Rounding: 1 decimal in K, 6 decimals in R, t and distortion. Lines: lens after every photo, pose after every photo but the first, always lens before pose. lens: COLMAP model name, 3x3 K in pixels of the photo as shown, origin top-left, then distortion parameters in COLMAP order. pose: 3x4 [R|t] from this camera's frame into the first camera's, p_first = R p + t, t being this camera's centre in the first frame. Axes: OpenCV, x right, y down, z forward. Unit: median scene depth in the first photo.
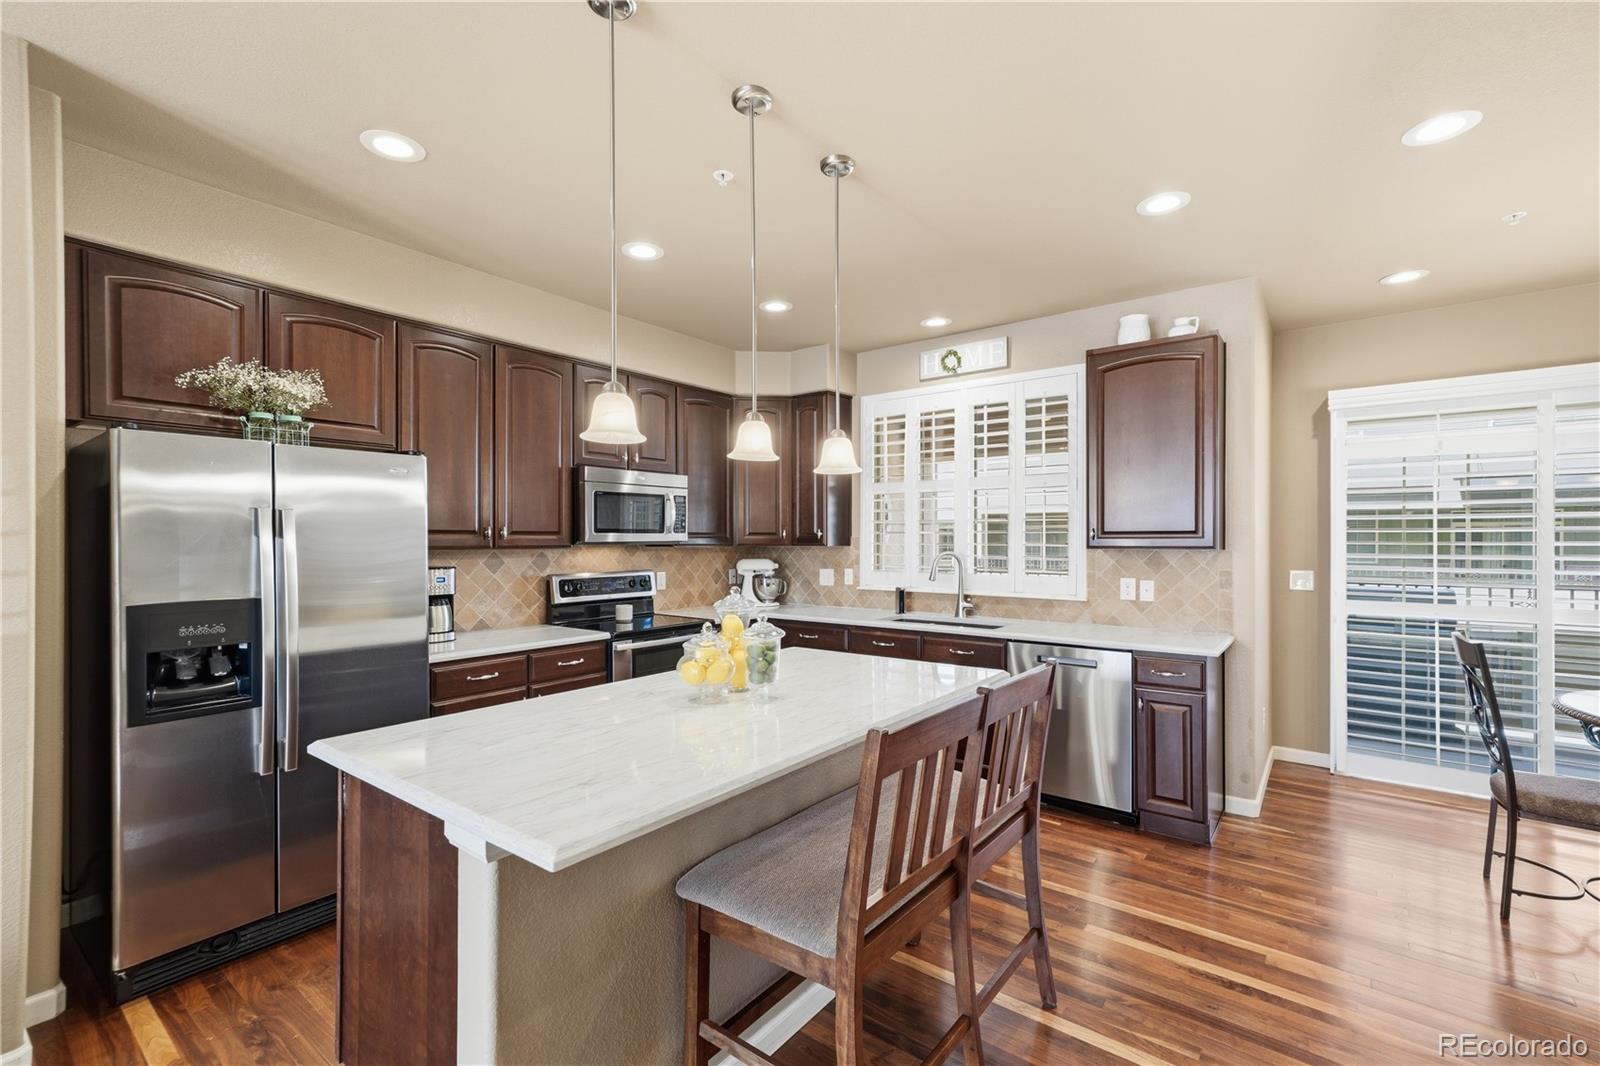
lens RADIAL K [[682.5, 0, 809.3], [0, 682.5, 542.0], [0, 0, 1]] dist [0.001250, 0.000208]
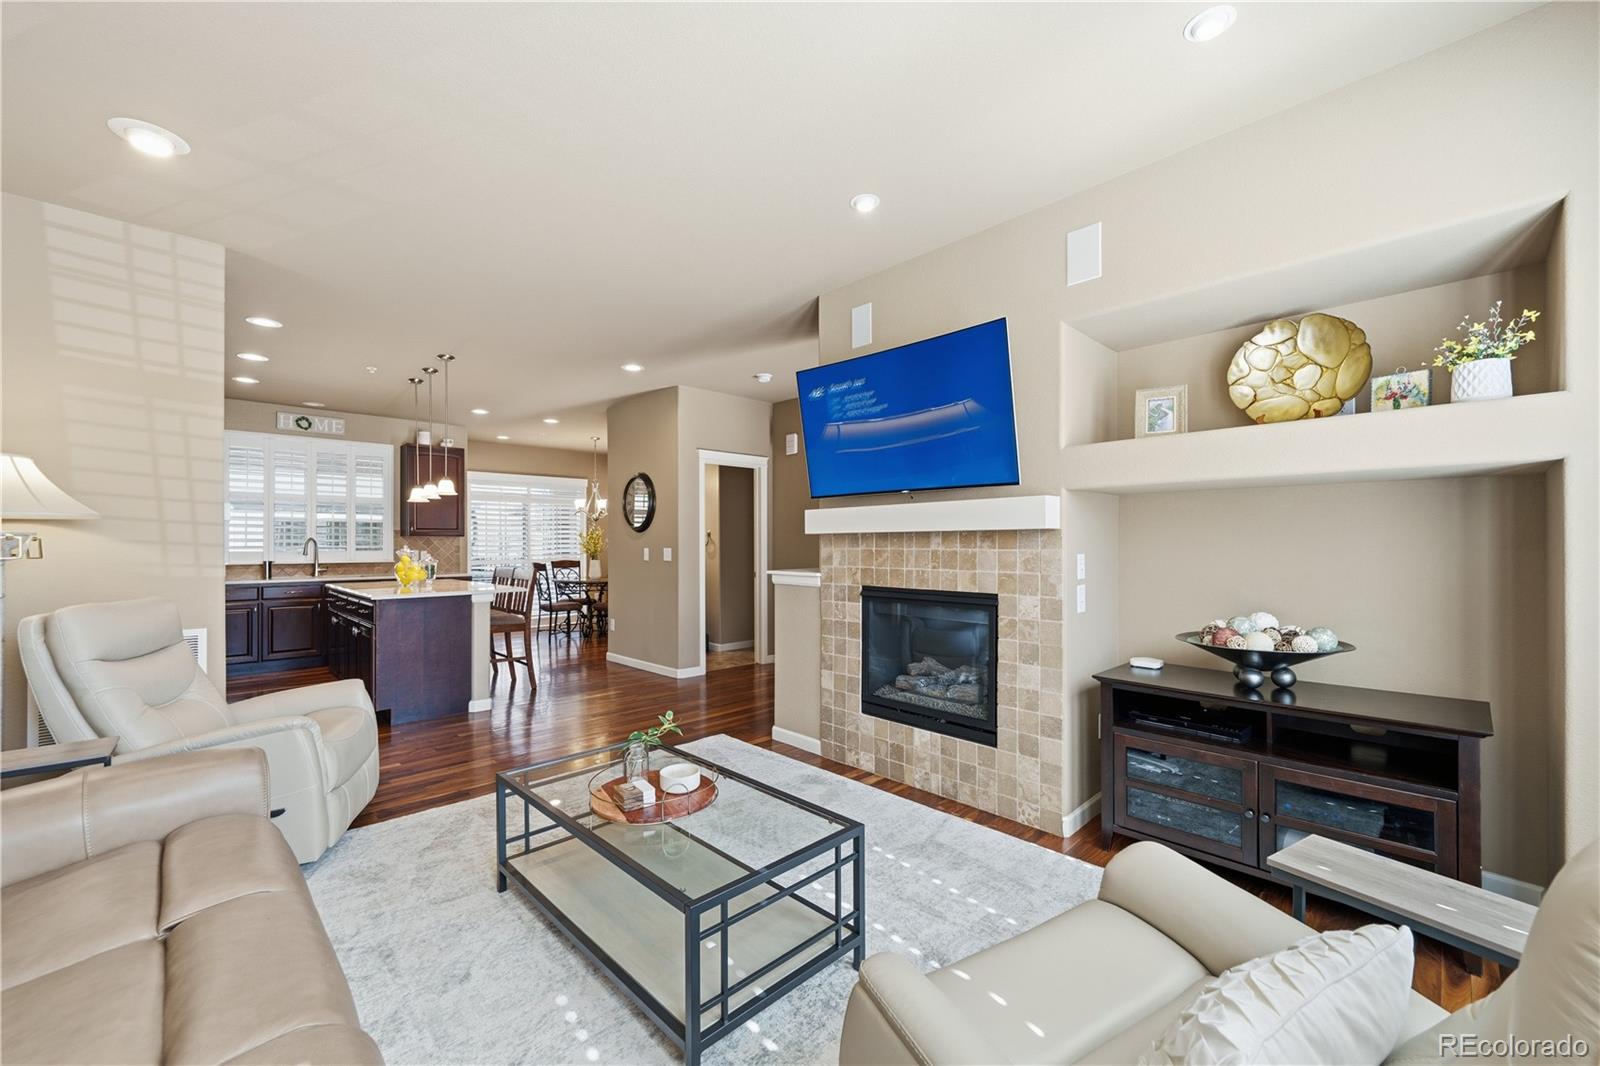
lens RADIAL K [[645.1, 0, 799.5], [0, 645.1, 548.6], [0, 0, 1]] dist [0.002447, 0.000053]
pose [[0.130937, -0.007183, 0.991365, -1.282689], [0.002897, 0.999972, 0.006862, 0.033923], [-0.991386, 0.001973, 0.130955, -0.427071]]
